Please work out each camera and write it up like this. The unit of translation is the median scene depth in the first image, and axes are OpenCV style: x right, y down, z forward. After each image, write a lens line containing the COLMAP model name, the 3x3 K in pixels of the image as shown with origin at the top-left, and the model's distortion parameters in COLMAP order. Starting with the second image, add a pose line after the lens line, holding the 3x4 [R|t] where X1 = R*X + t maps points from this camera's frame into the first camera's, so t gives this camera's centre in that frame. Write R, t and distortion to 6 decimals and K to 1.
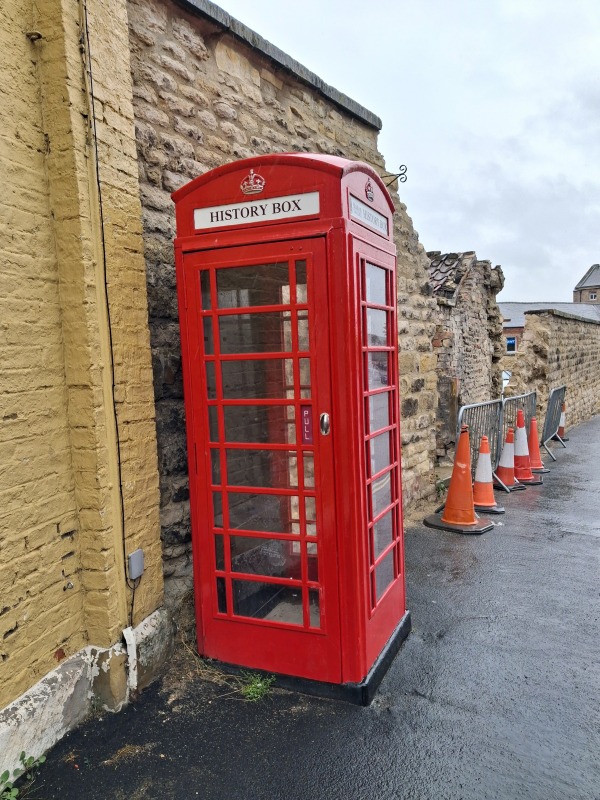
lens RADIAL K [[618.0, 0, 295.0], [0, 618.0, 407.8], [0, 0, 1]] dist [0.000529, 0.011389]
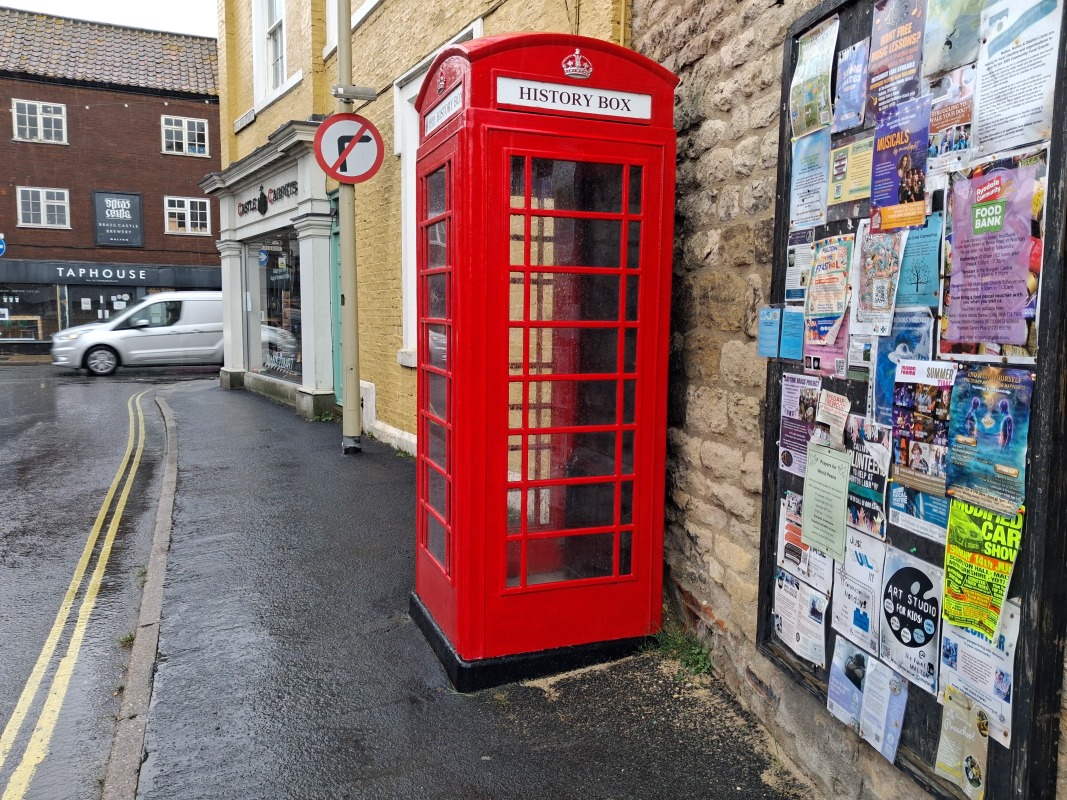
lens RADIAL K [[824.2, 0, 534.2], [0, 824.2, 403.4], [0, 0, 1]] dist [0.000529, 0.011389]
pose [[0.708214, -0.025790, 0.705526, -0.892445], [0.026461, 0.999600, 0.009978, 0.083409], [-0.705502, 0.011603, 0.708613, 0.240225]]
